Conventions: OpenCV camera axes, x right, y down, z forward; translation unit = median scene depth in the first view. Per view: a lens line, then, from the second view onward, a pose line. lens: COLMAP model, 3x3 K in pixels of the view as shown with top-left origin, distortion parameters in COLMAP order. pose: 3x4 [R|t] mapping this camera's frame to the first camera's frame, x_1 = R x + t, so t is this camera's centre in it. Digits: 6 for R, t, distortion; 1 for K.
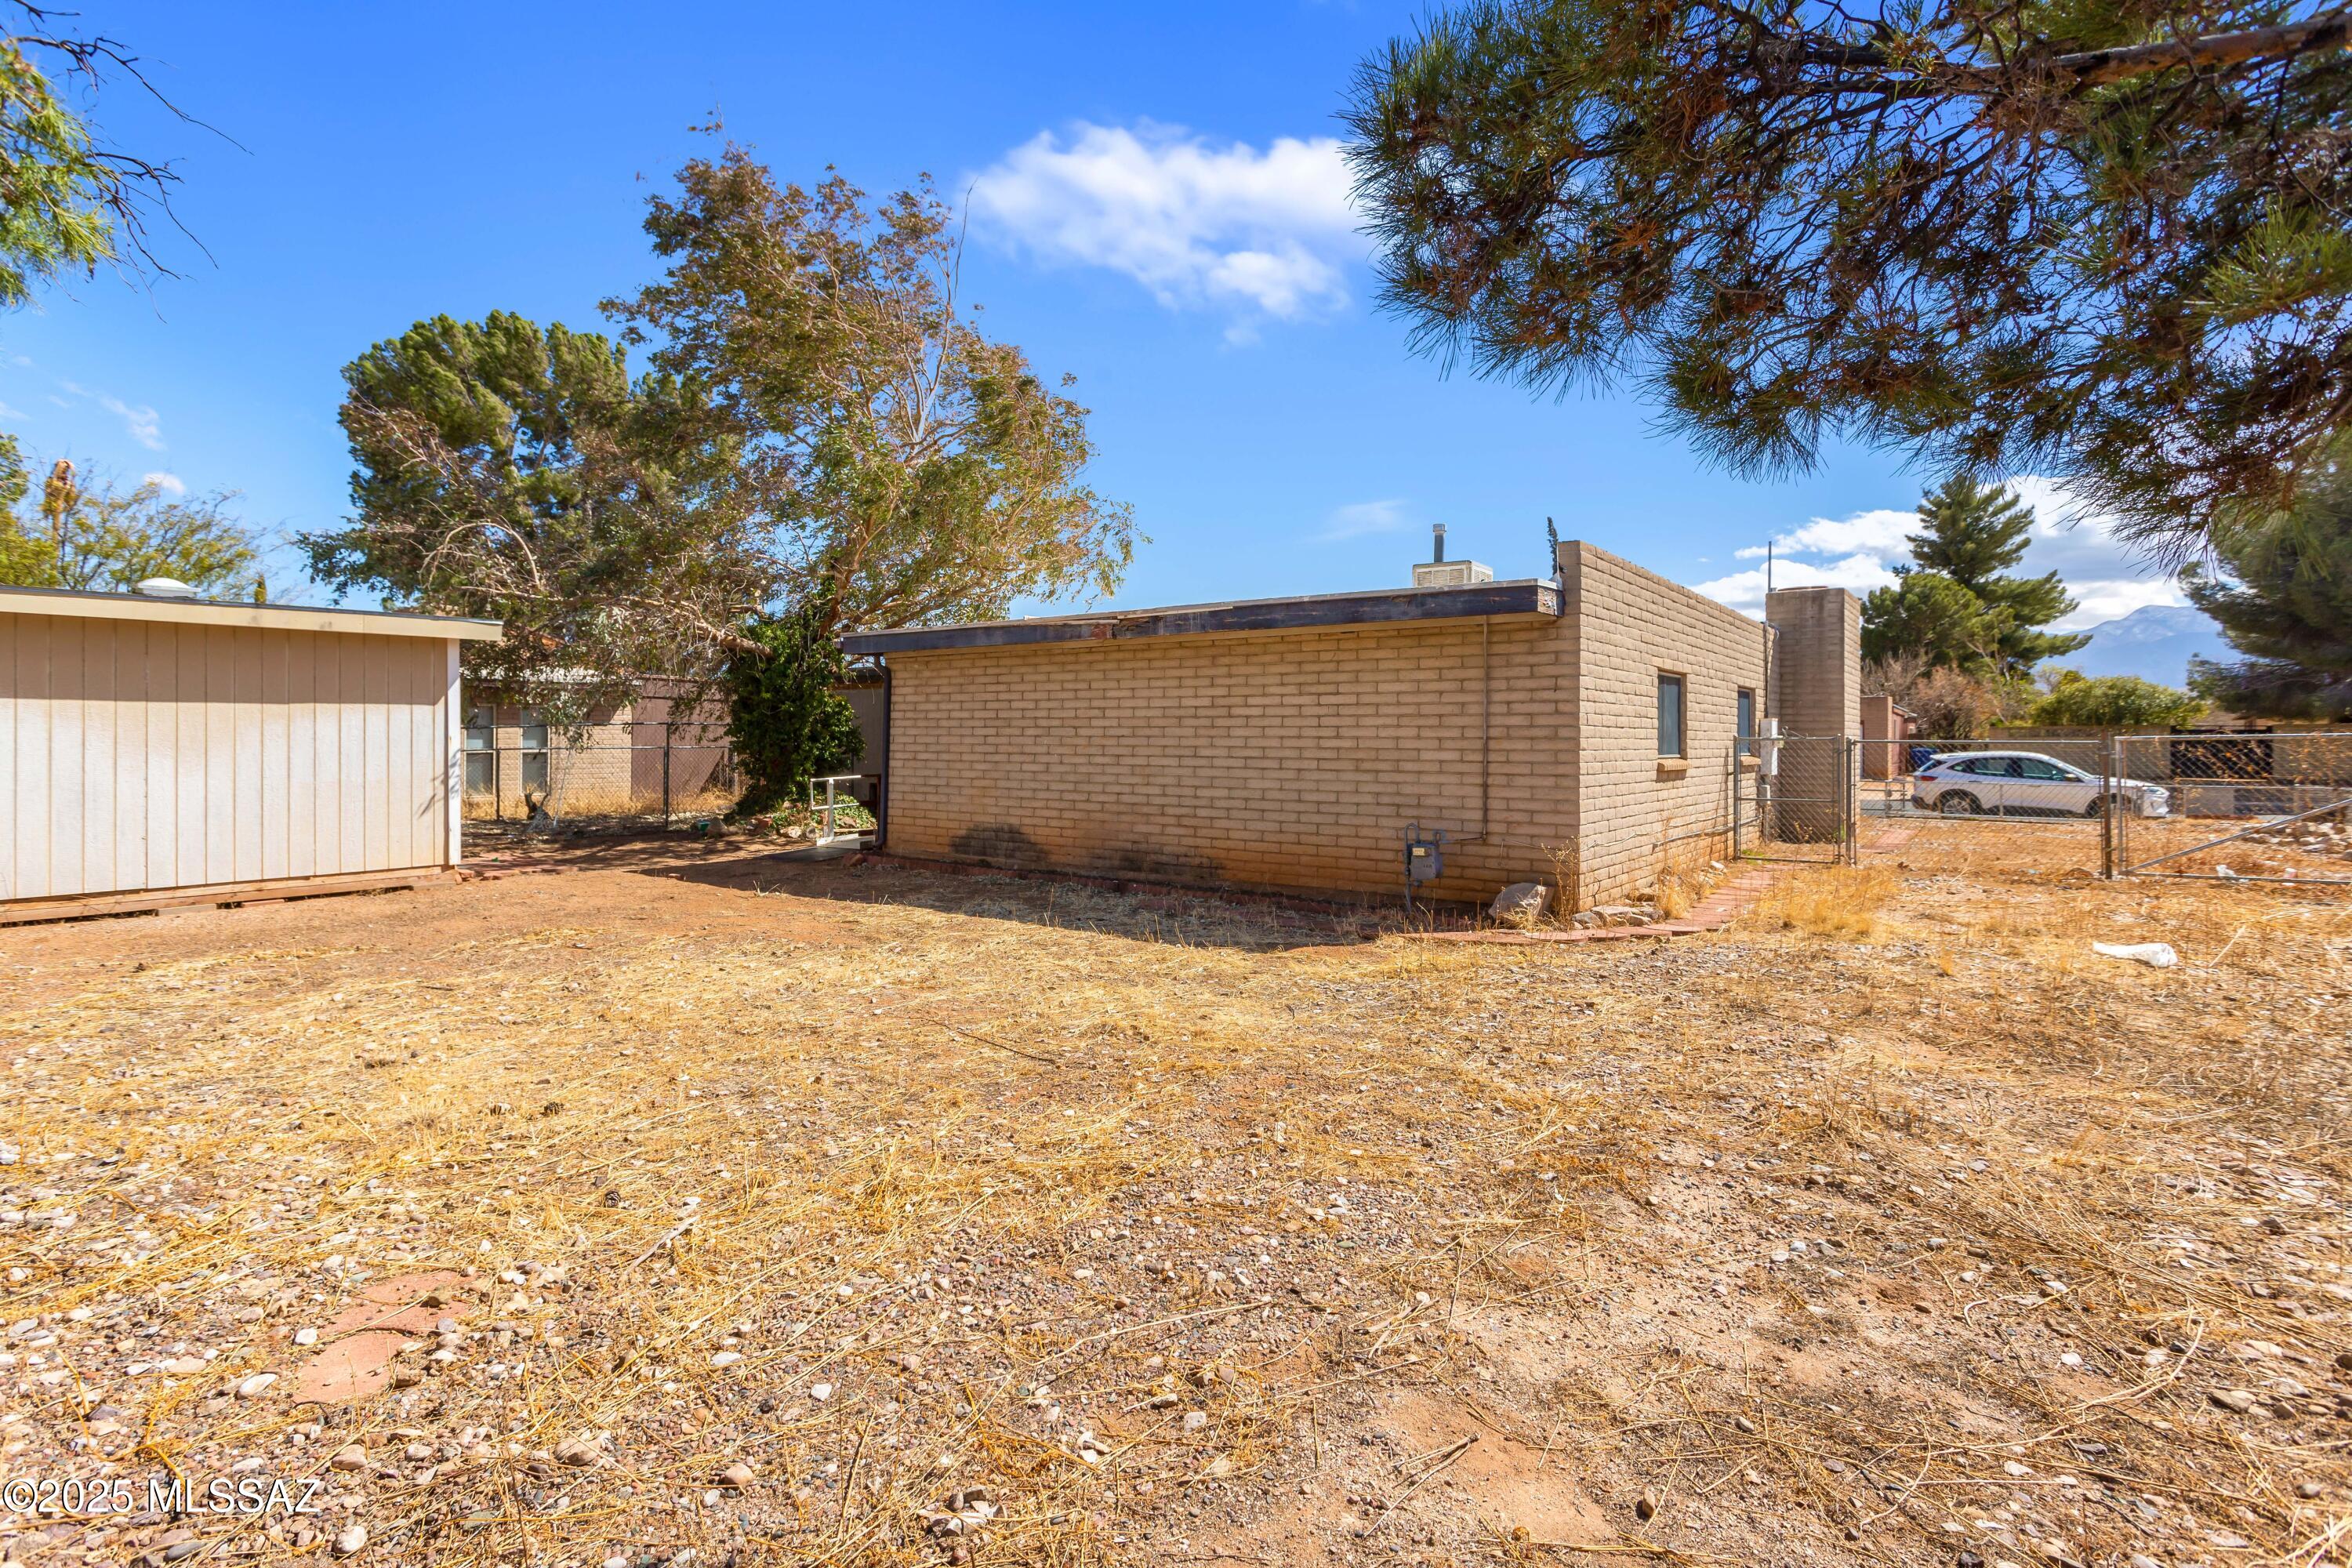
lens RADIAL K [[1162.2, 0, 1177.1], [0, 1162.2, 762.8], [0, 0, 1]] dist [0.006504, 0.002291]
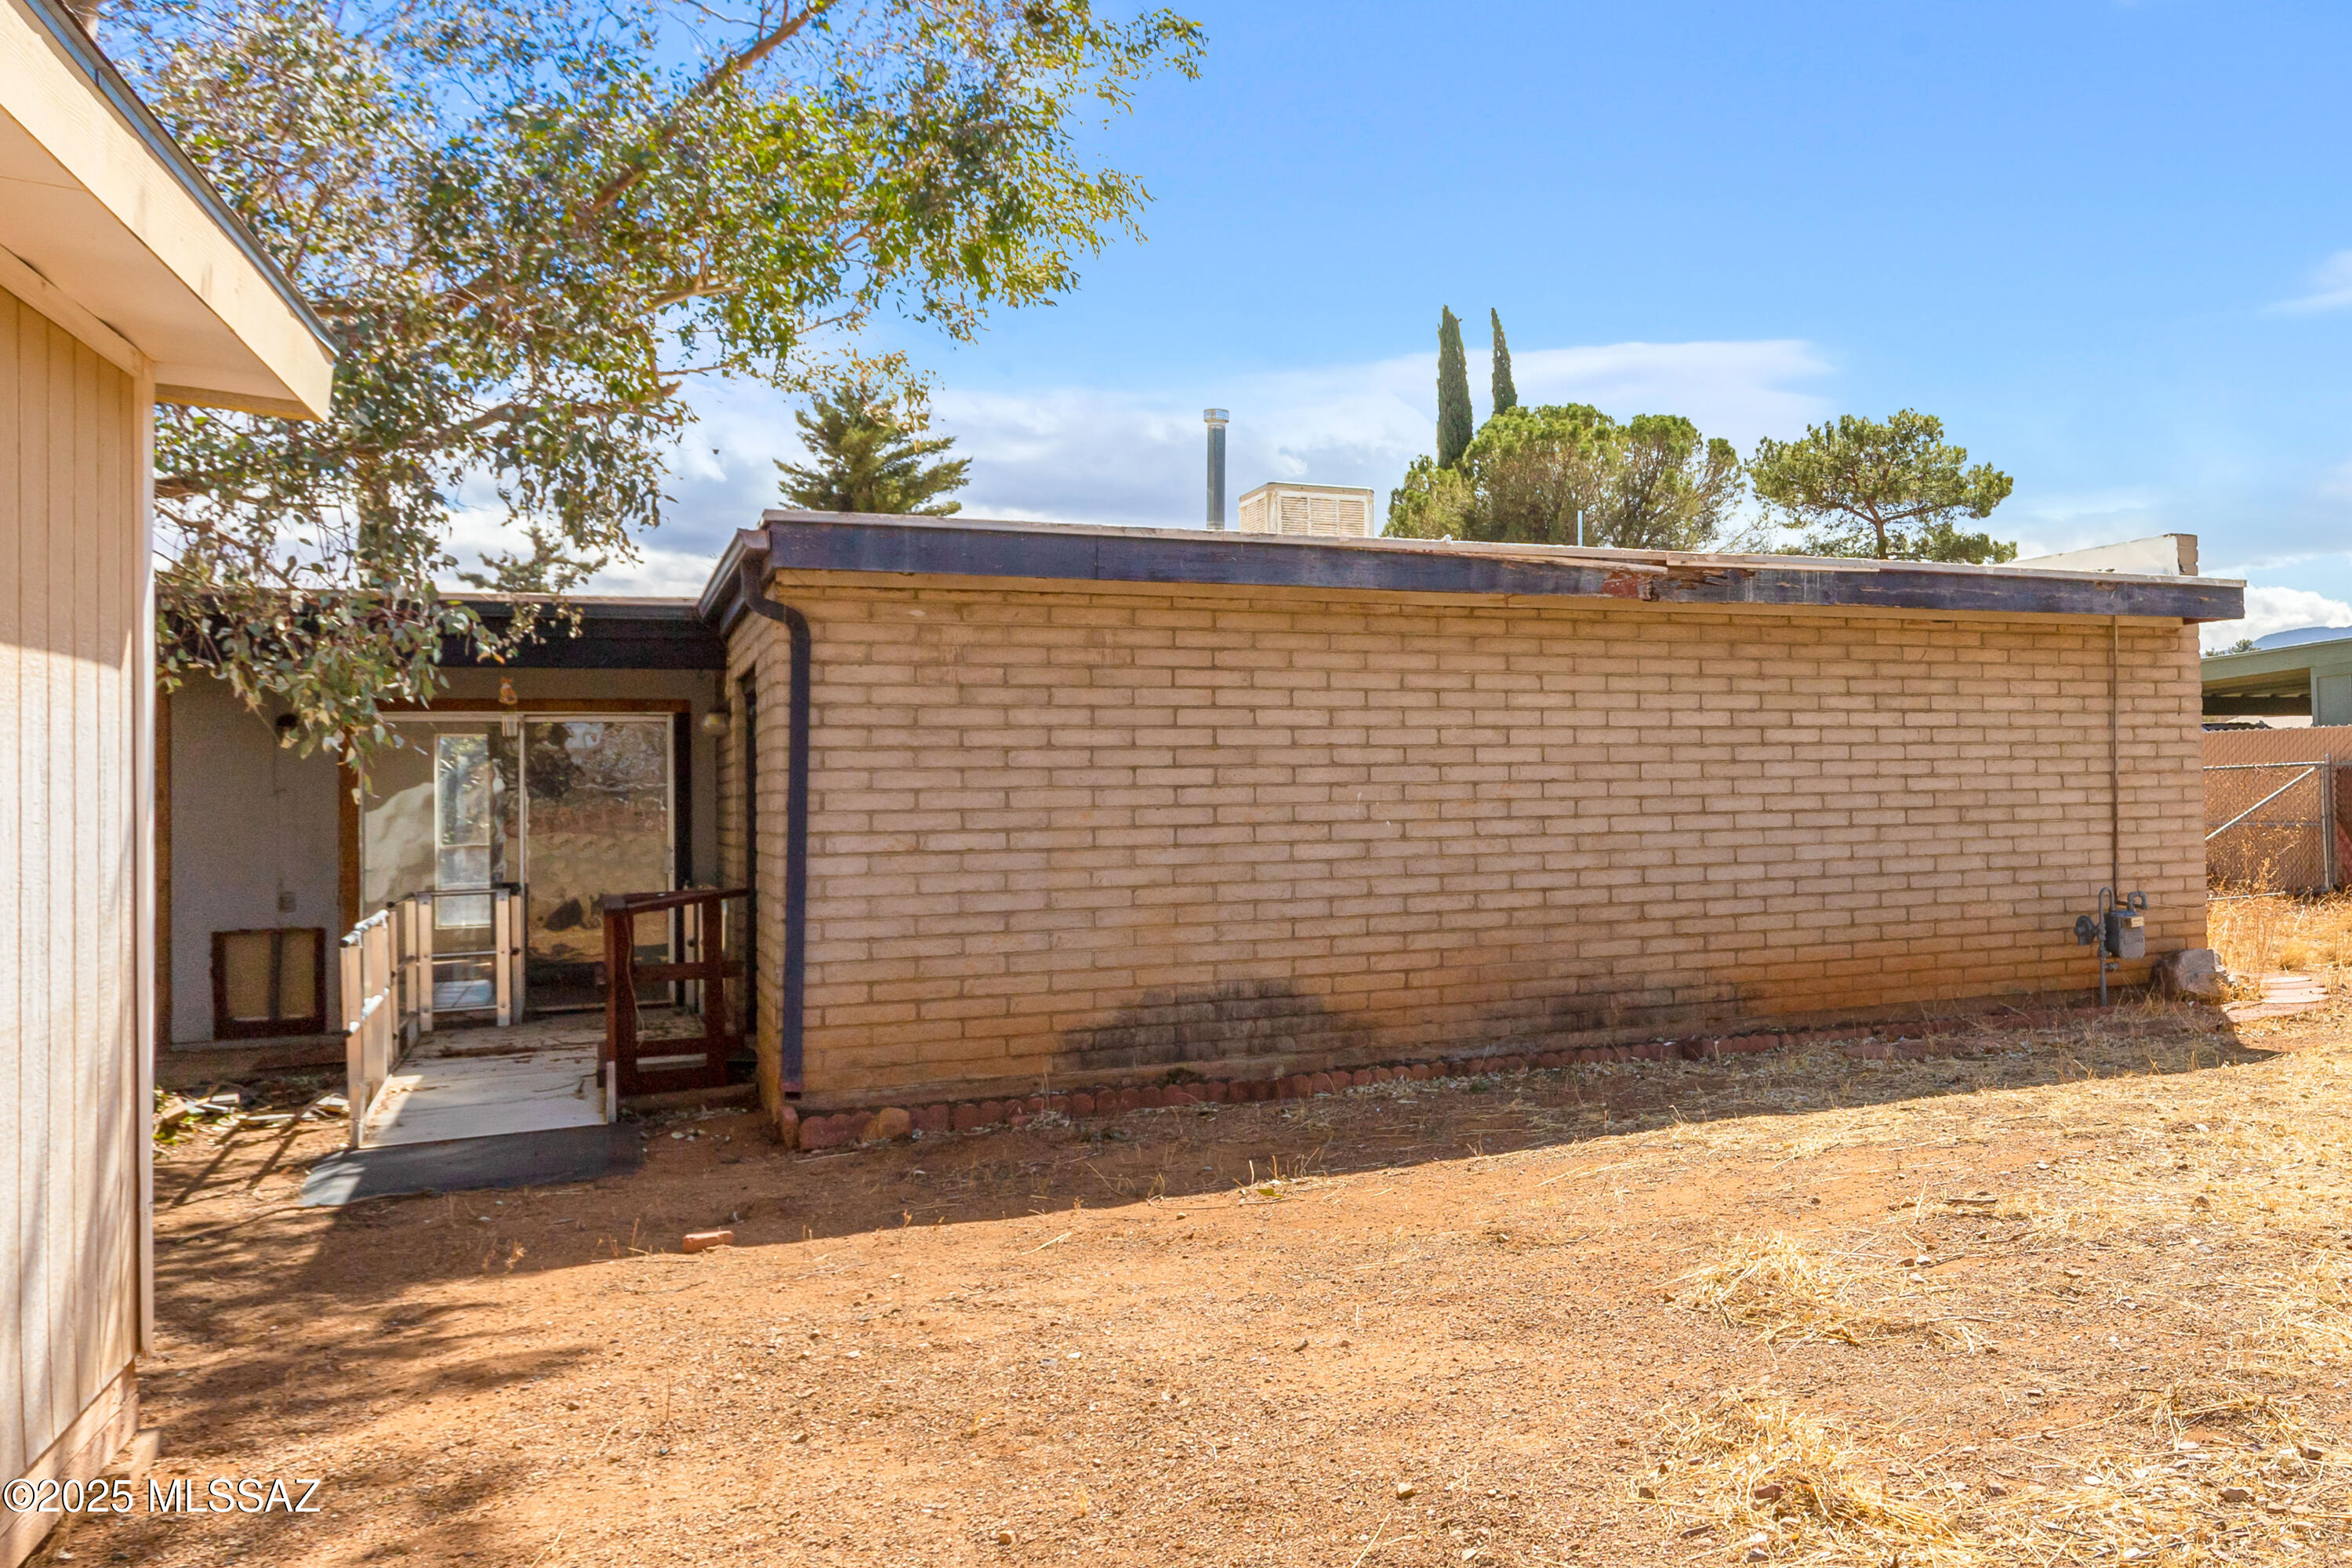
lens RADIAL K [[1162.2, 0, 1159.9], [0, 1162.2, 701.6], [0, 0, 1]] dist [0.006504, 0.002291]
pose [[0.588431, -0.009415, 0.808493, -0.664752], [0.014784, 0.999890, 0.000884, -0.070854], [-0.808412, 0.011432, 0.588505, 0.948844]]
